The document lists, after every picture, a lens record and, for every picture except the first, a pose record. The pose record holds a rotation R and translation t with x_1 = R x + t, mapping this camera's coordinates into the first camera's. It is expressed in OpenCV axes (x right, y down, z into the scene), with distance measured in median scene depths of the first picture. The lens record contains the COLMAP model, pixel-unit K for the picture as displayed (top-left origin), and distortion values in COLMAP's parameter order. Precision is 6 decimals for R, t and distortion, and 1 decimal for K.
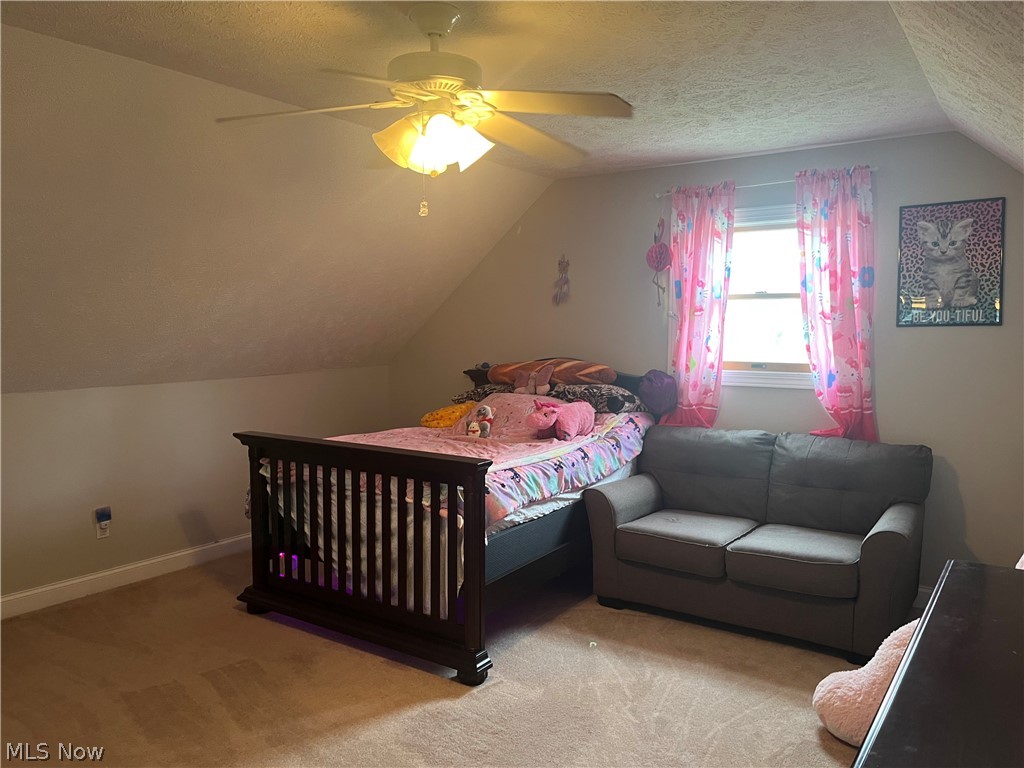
lens RADIAL K [[788.0, 0, 510.1], [0, 788.0, 389.3], [0, 0, 1]] dist [0.055087, -0.047286]
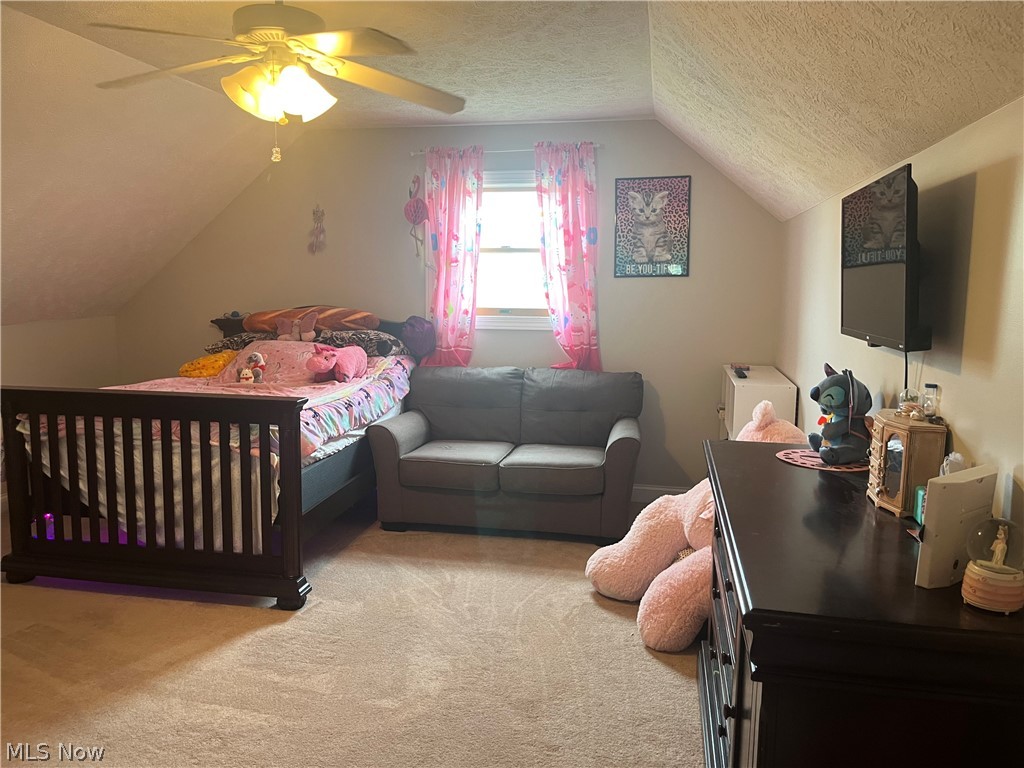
lens RADIAL K [[788.0, 0, 508.4], [0, 788.0, 379.8], [0, 0, 1]] dist [0.055087, -0.047286]
pose [[0.920875, -0.041595, 0.387633, -0.150150], [0.024733, 0.998522, 0.048391, 0.017109], [-0.389073, -0.034975, 0.920543, -0.066214]]
